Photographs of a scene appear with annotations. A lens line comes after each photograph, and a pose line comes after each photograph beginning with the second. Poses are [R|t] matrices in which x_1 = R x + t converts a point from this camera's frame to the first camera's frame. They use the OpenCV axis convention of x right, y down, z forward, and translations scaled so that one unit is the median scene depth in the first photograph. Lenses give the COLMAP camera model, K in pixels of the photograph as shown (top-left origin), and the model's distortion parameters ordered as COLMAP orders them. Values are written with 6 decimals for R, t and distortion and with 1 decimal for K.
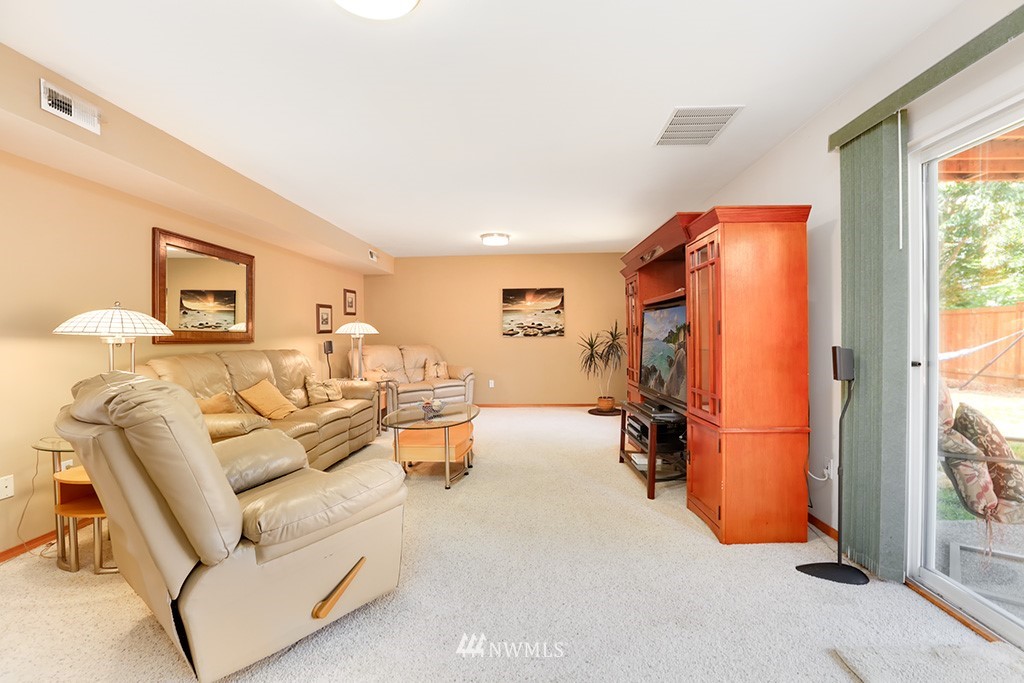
lens RADIAL K [[471.6, 0, 512.0], [0, 471.6, 341.5], [0, 0, 1]] dist [-0.048083, 0.021698]
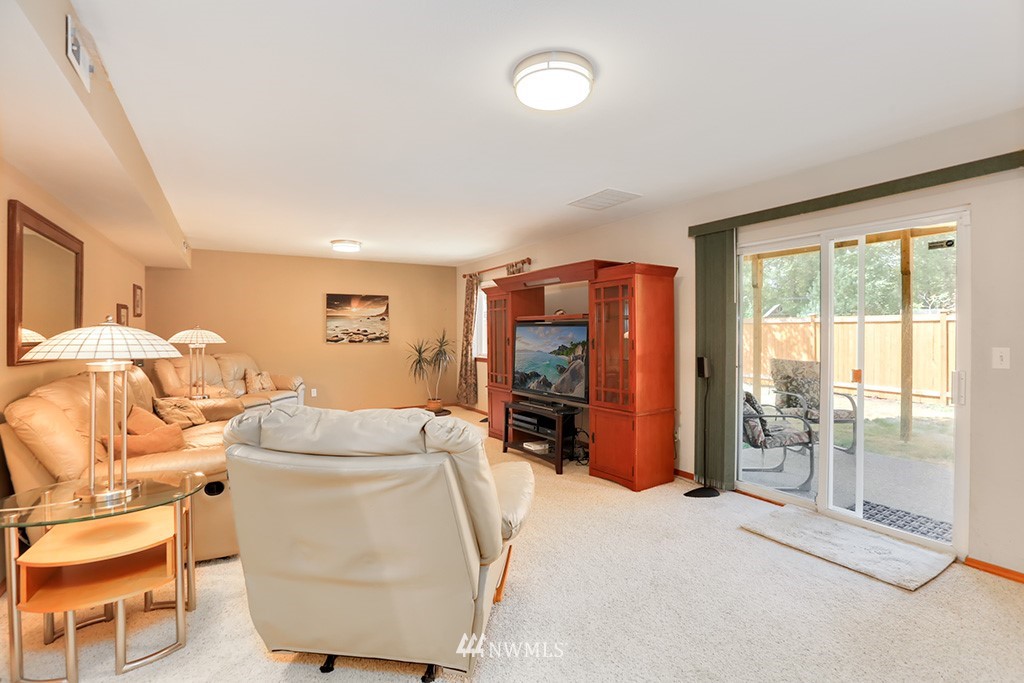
lens RADIAL K [[475.0, 0, 510.9], [0, 475.0, 330.9], [0, 0, 1]] dist [-0.049674, 0.019376]
pose [[0.829364, 0.010321, 0.558614, -0.299654], [0.001124, 0.999797, -0.020140, -0.018878], [-0.558708, 0.017331, 0.829183, -0.009627]]
